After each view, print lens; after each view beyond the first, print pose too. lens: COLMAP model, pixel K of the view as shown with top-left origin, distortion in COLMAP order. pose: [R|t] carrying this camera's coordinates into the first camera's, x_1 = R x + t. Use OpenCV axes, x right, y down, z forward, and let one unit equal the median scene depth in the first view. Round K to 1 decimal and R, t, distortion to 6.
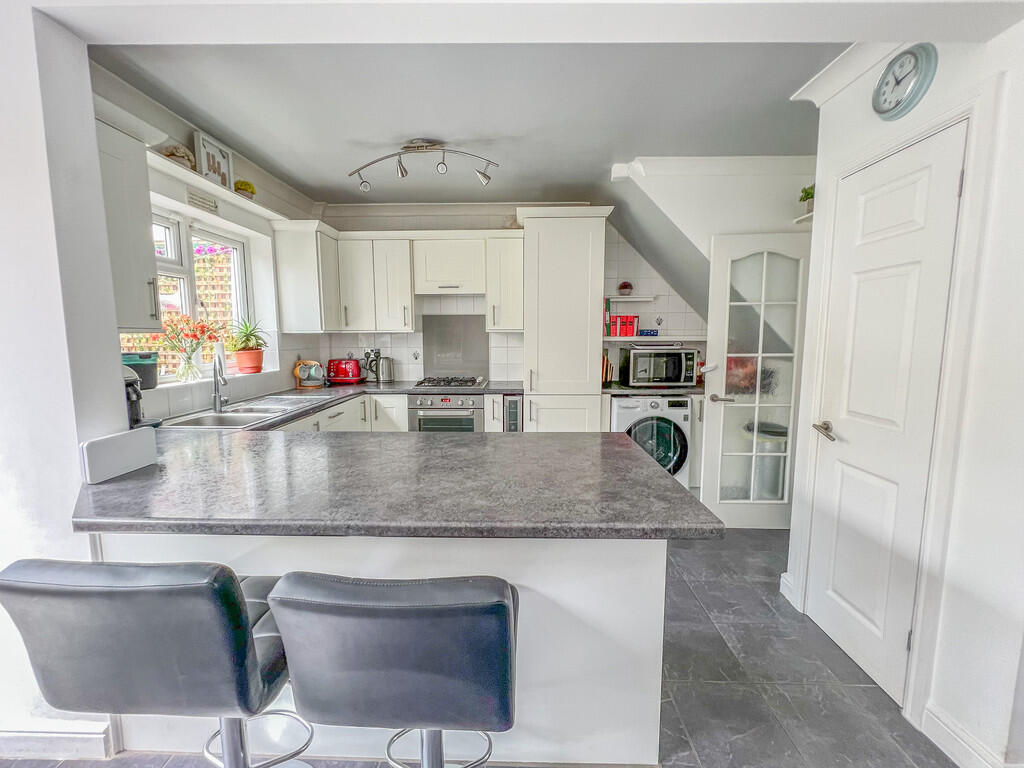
lens RADIAL K [[421.2, 0, 512.0], [0, 421.2, 384.0], [0, 0, 1]] dist [-0.001611, -0.000438]
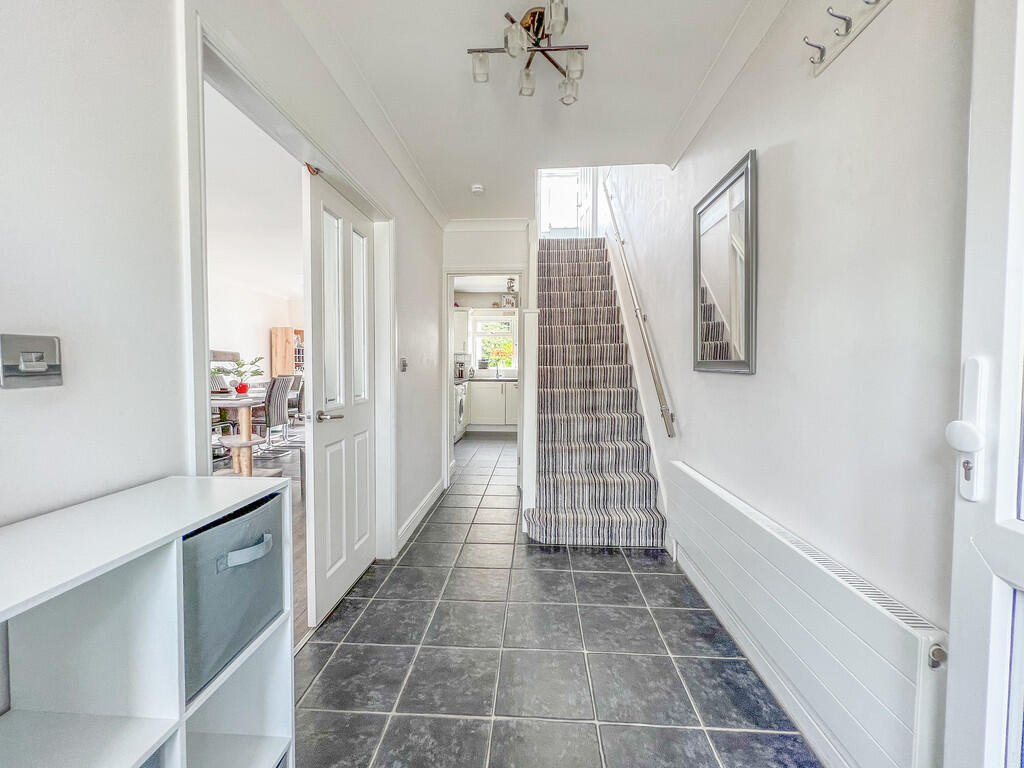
lens RADIAL K [[421.2, 0, 512.0], [0, 421.2, 384.0], [0, 0, 1]] dist [-0.001611, -0.000438]
pose [[-0.037042, 0.042760, -0.998398, 1.993736], [-0.121305, 0.991504, 0.046965, -0.043798], [0.991924, 0.122850, -0.031540, 0.957448]]
